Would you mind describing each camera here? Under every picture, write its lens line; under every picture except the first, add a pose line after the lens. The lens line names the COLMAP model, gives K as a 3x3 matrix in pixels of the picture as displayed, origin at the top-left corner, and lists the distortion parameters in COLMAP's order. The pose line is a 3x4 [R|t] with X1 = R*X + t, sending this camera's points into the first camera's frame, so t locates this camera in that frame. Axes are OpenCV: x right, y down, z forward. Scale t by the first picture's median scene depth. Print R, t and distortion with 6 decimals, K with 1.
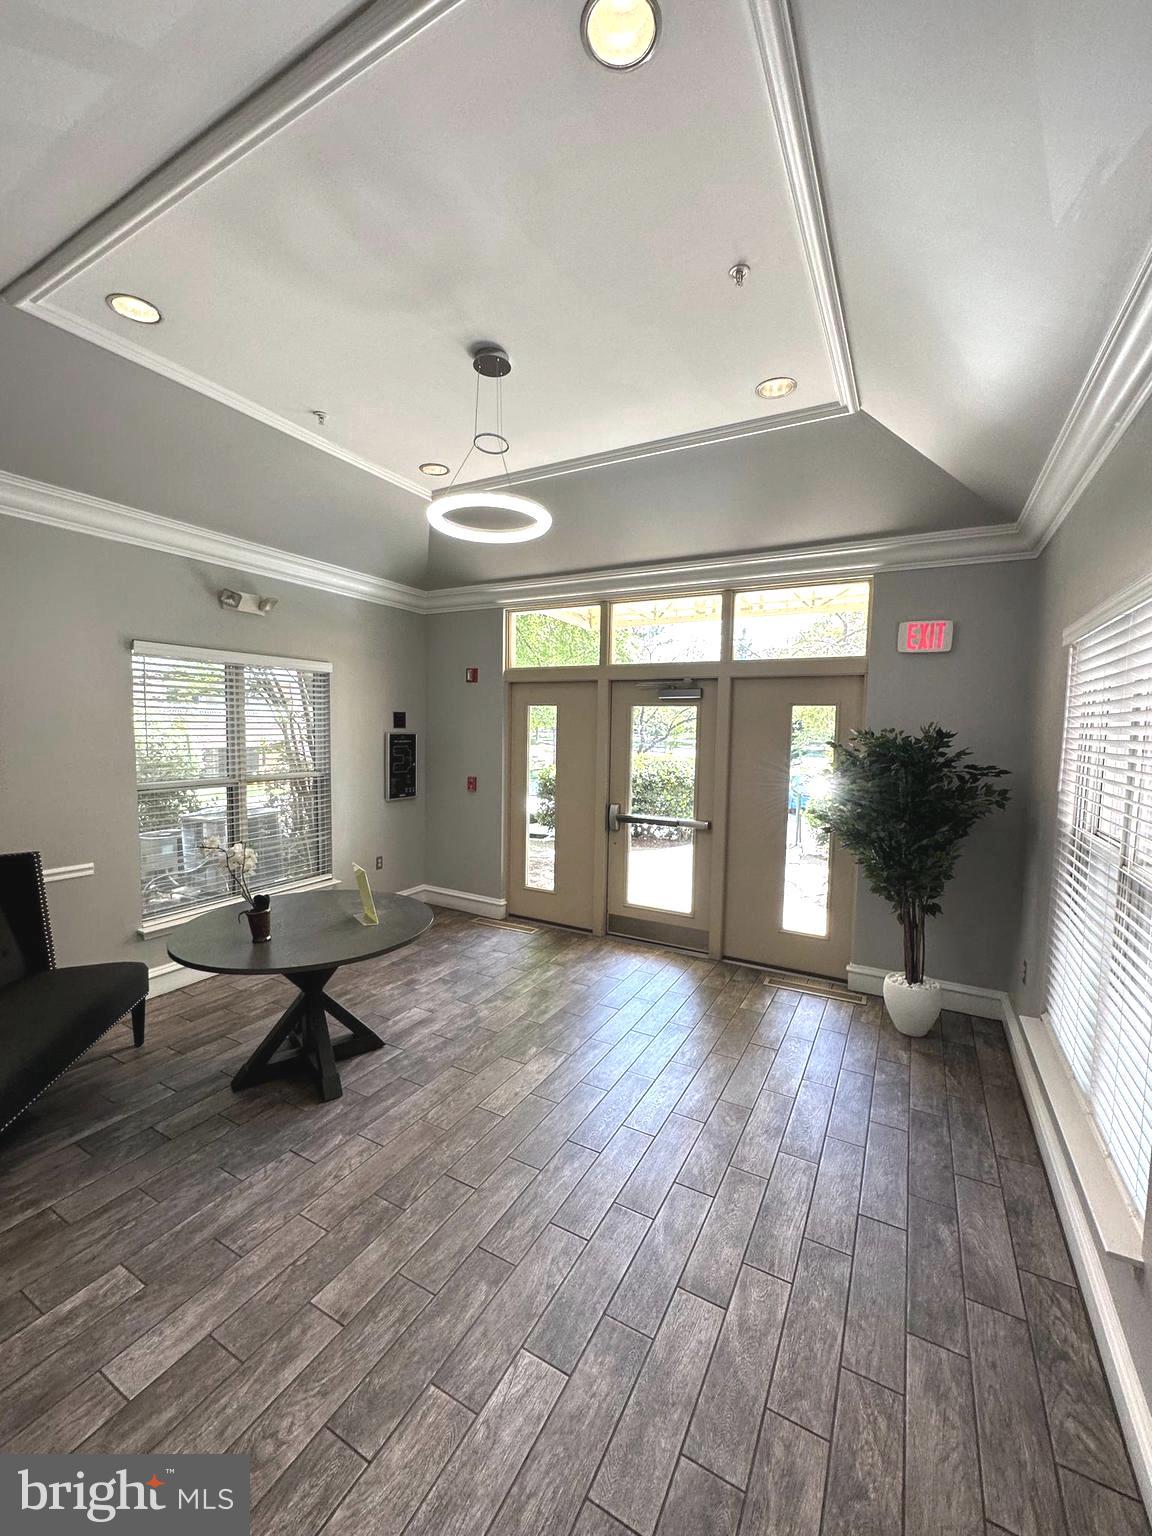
lens RADIAL K [[612.2, 0, 575.6], [0, 612.2, 770.8], [0, 0, 1]] dist [-0.005008, 0.001296]
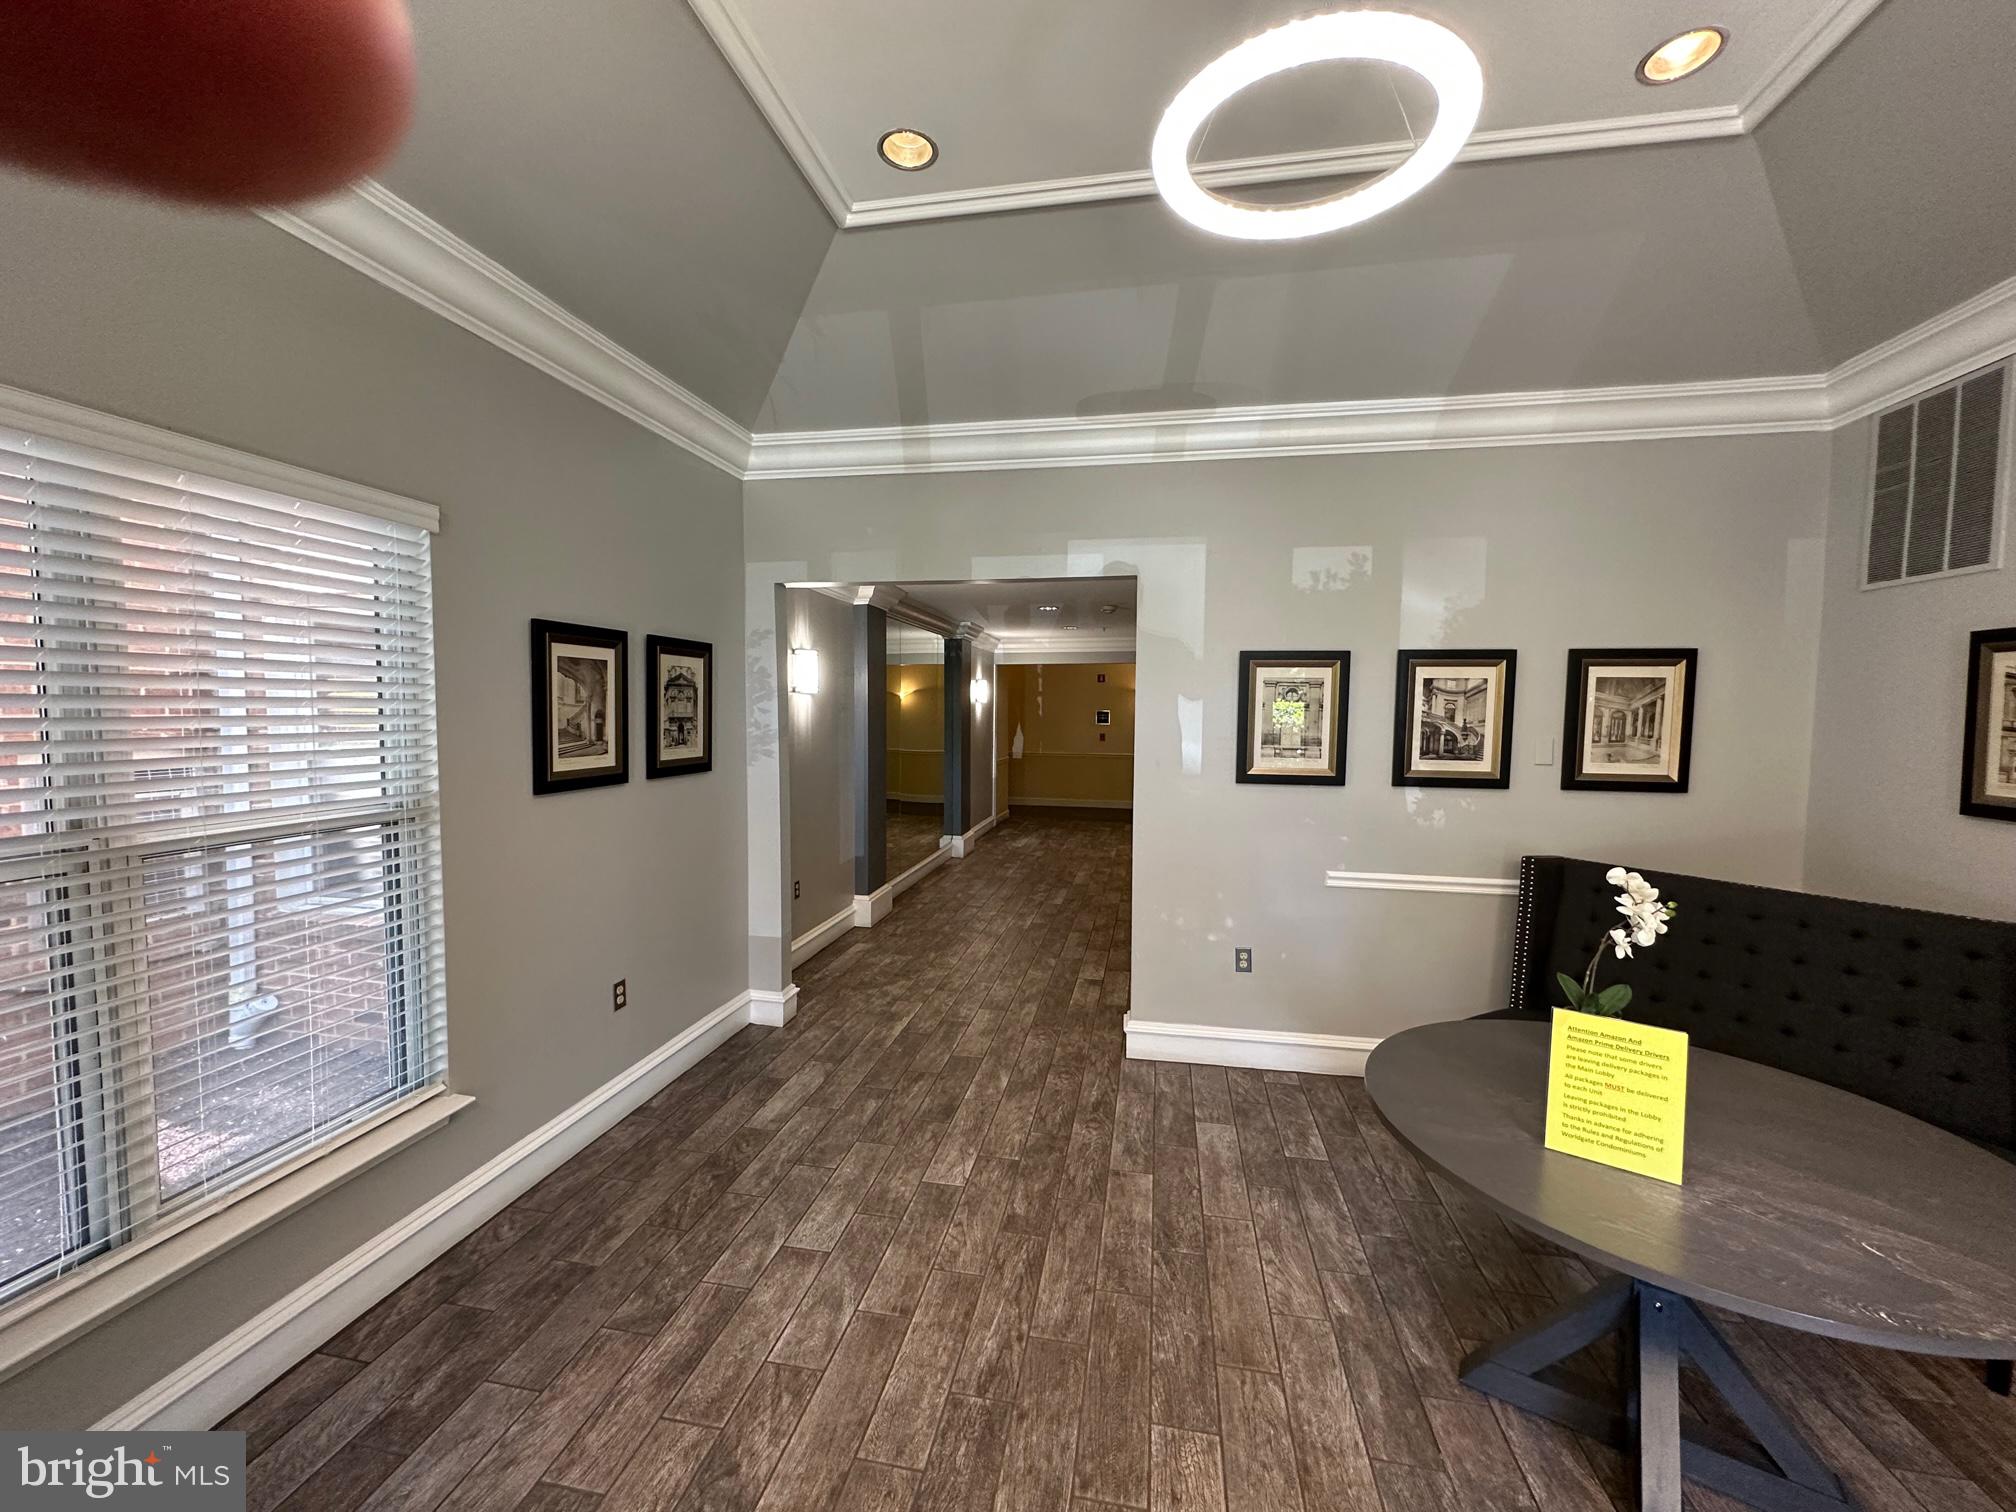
lens RADIAL K [[803.5, 0, 1005.8], [0, 803.5, 755.0], [0, 0, 1]] dist [-0.005008, 0.001296]
pose [[-0.949814, -0.008983, -0.312686, 0.169036], [-0.049912, 0.991134, 0.123138, -0.053400], [0.308808, 0.132565, -0.941841, 1.196887]]
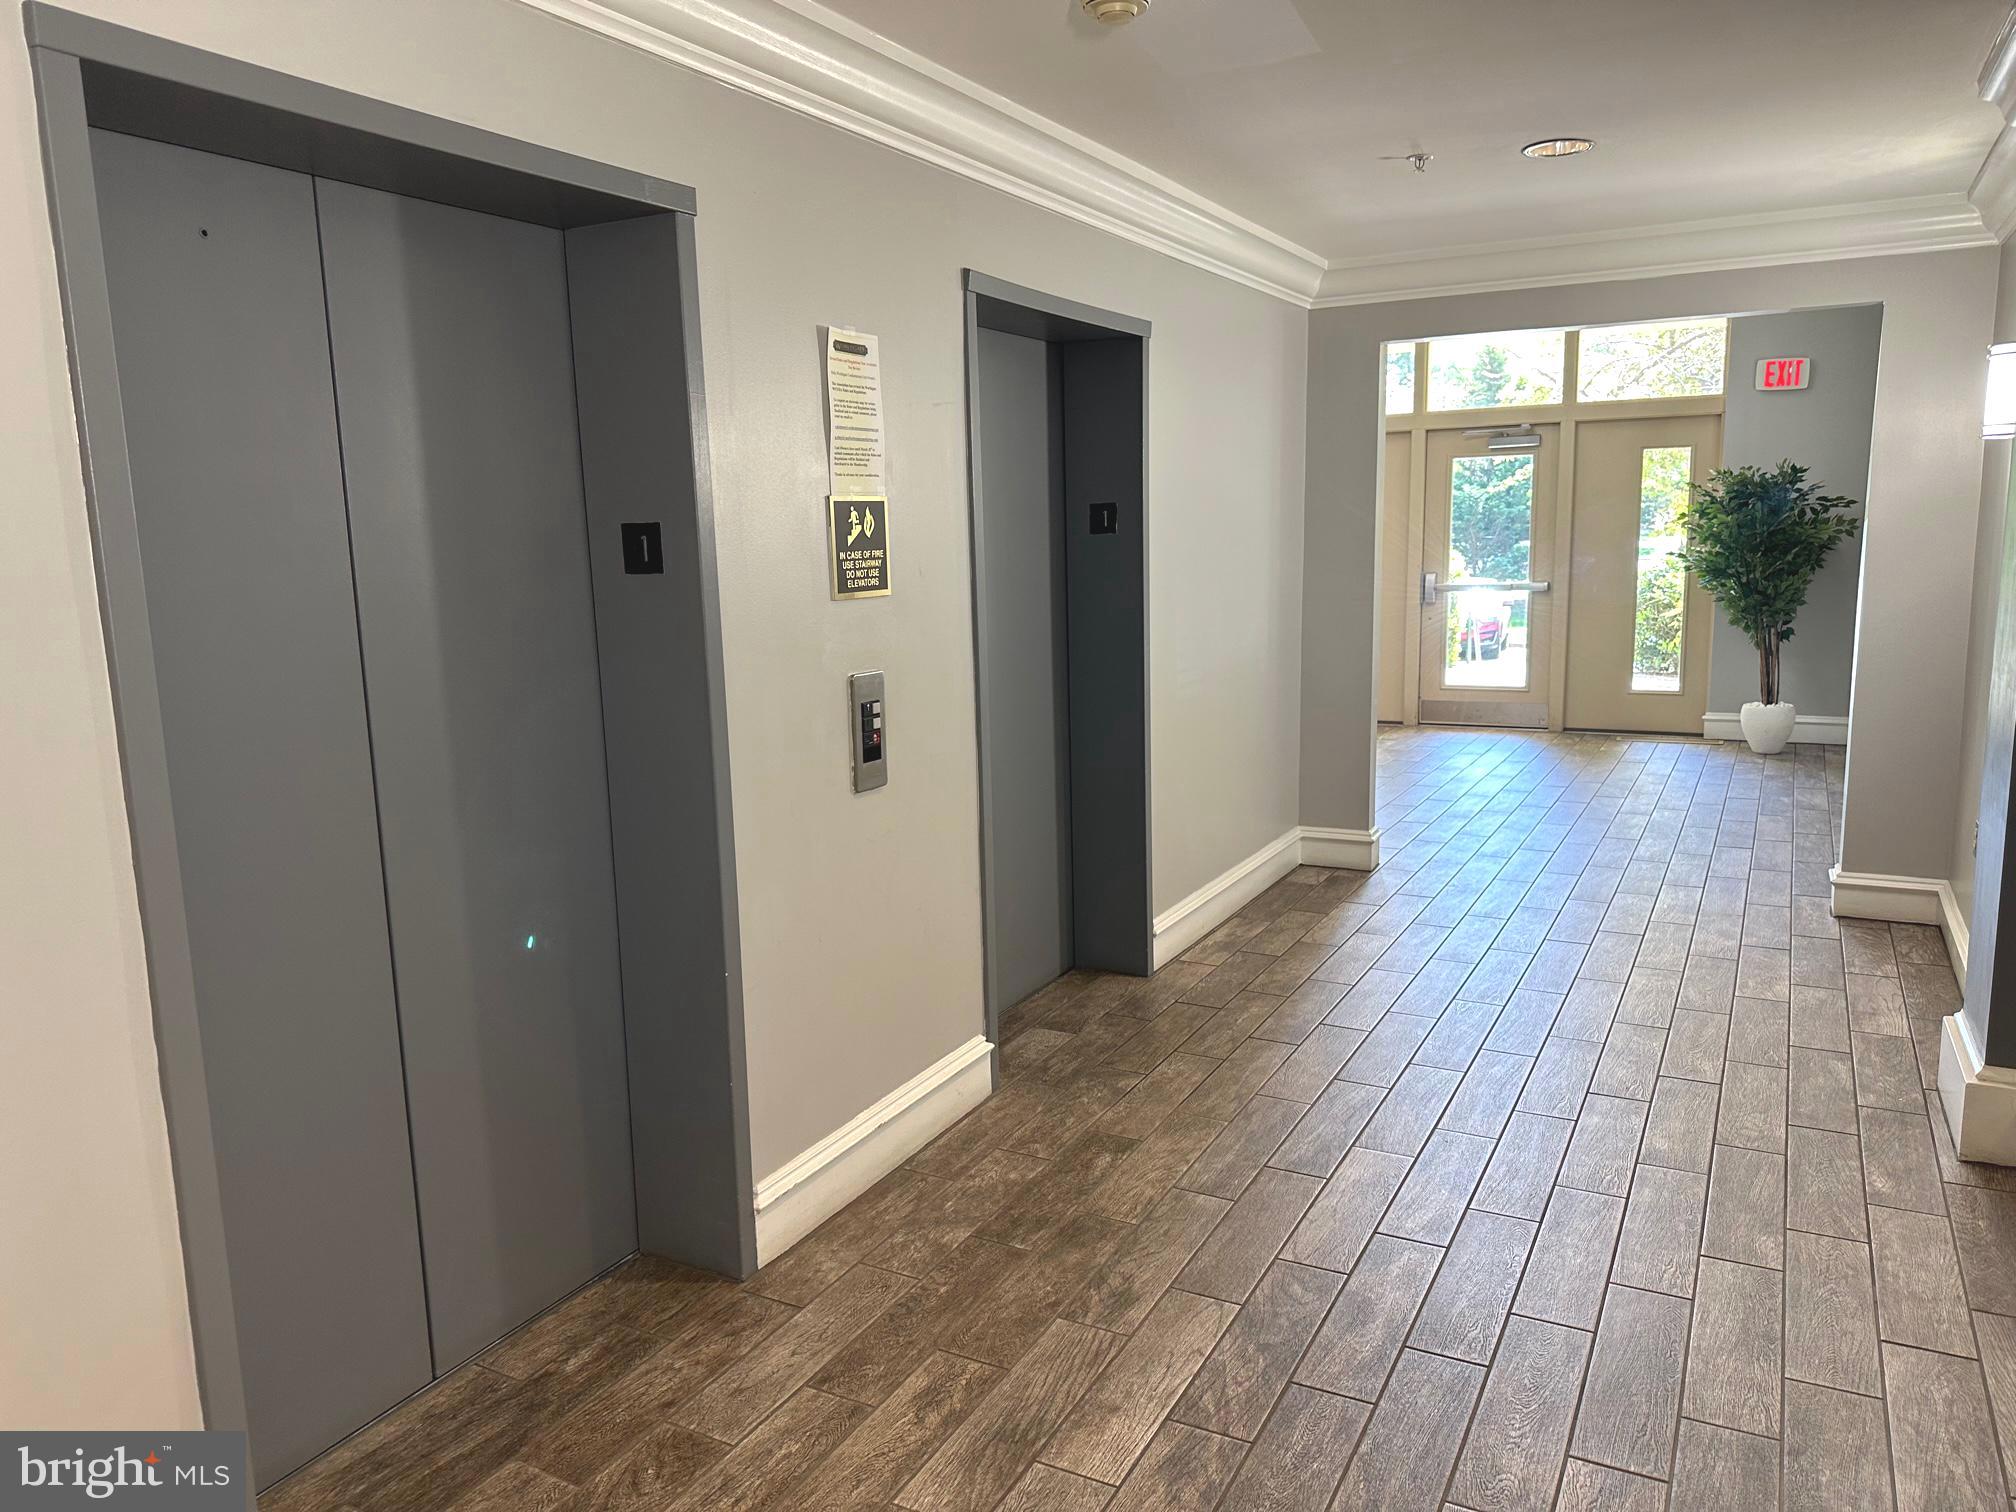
lens RADIAL K [[1440.3, 0, 1002.2], [0, 1440.3, 762.7], [0, 0, 1]] dist [0.006054, -0.003802]
pose [[0.998998, -0.044757, 0.000495, -0.808542], [0.044525, 0.994825, 0.091325, 0.156578], [-0.004579, -0.091212, 0.995821, -1.544816]]
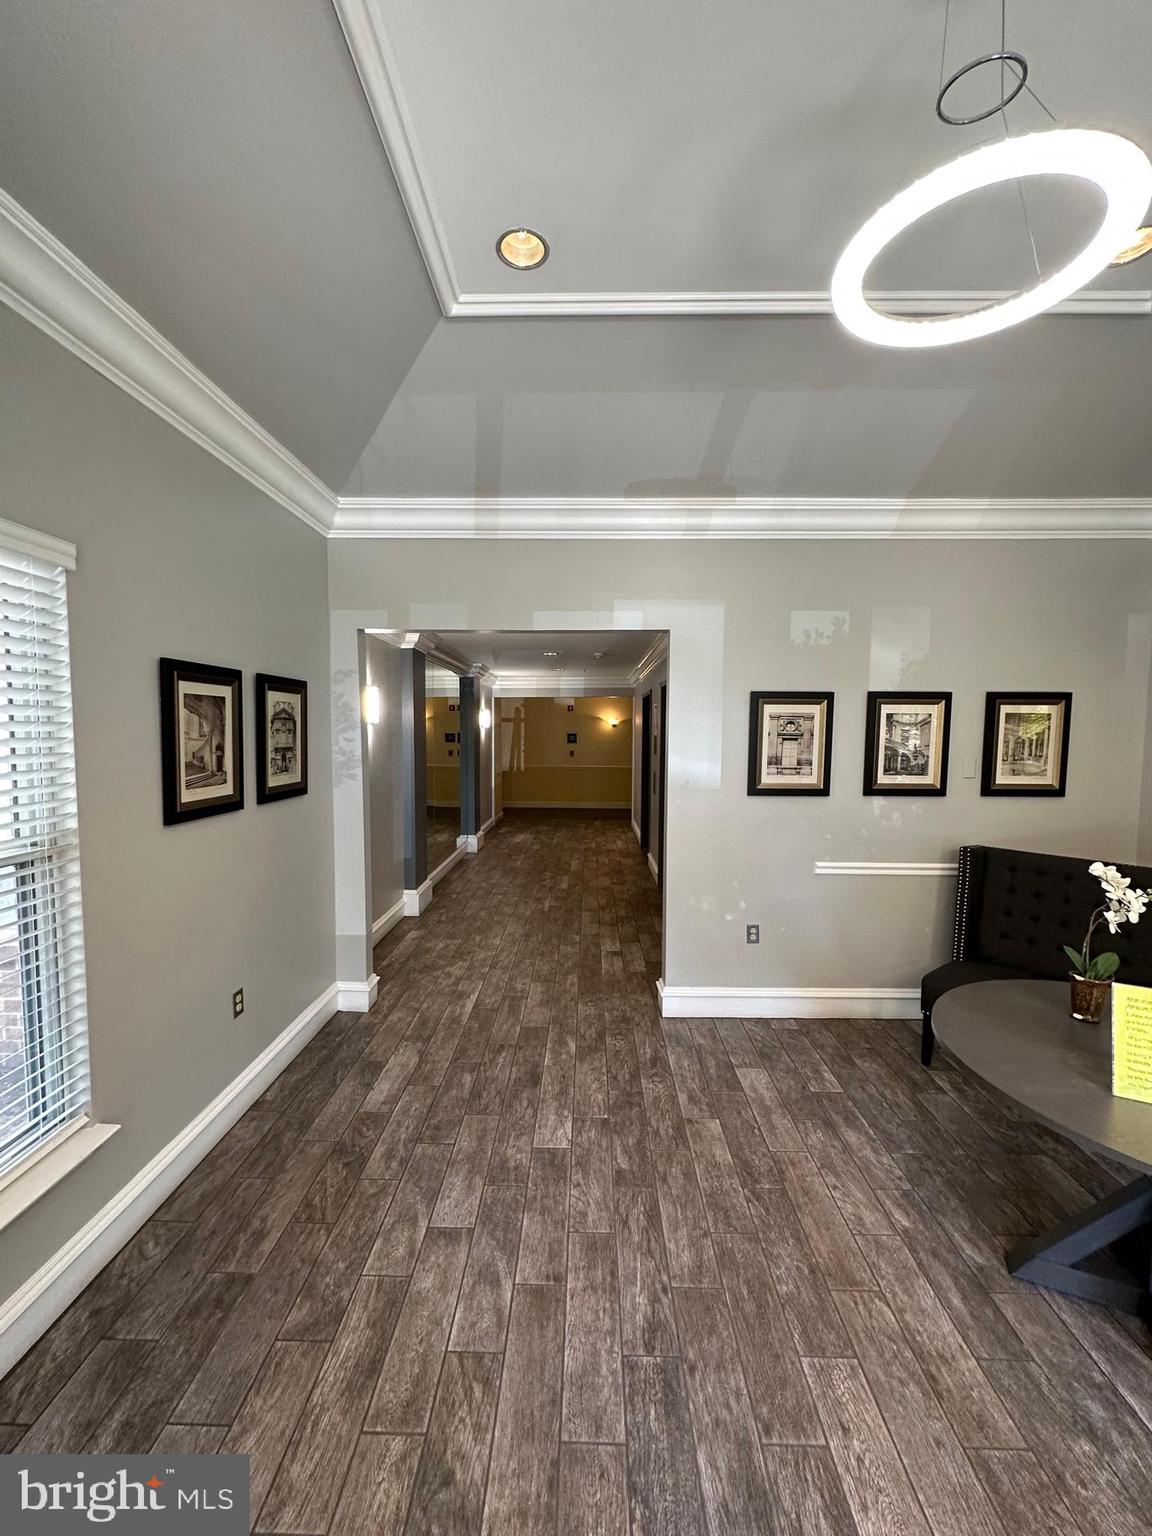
lens RADIAL K [[612.2, 0, 576.2], [0, 612.2, 768.9], [0, 0, 1]] dist [-0.005008, 0.001296]
pose [[-0.884849, 0.005802, -0.465842, 0.278049], [-0.057106, 0.991031, 0.120815, -0.052687], [0.462365, 0.133506, -0.876581, 1.059380]]
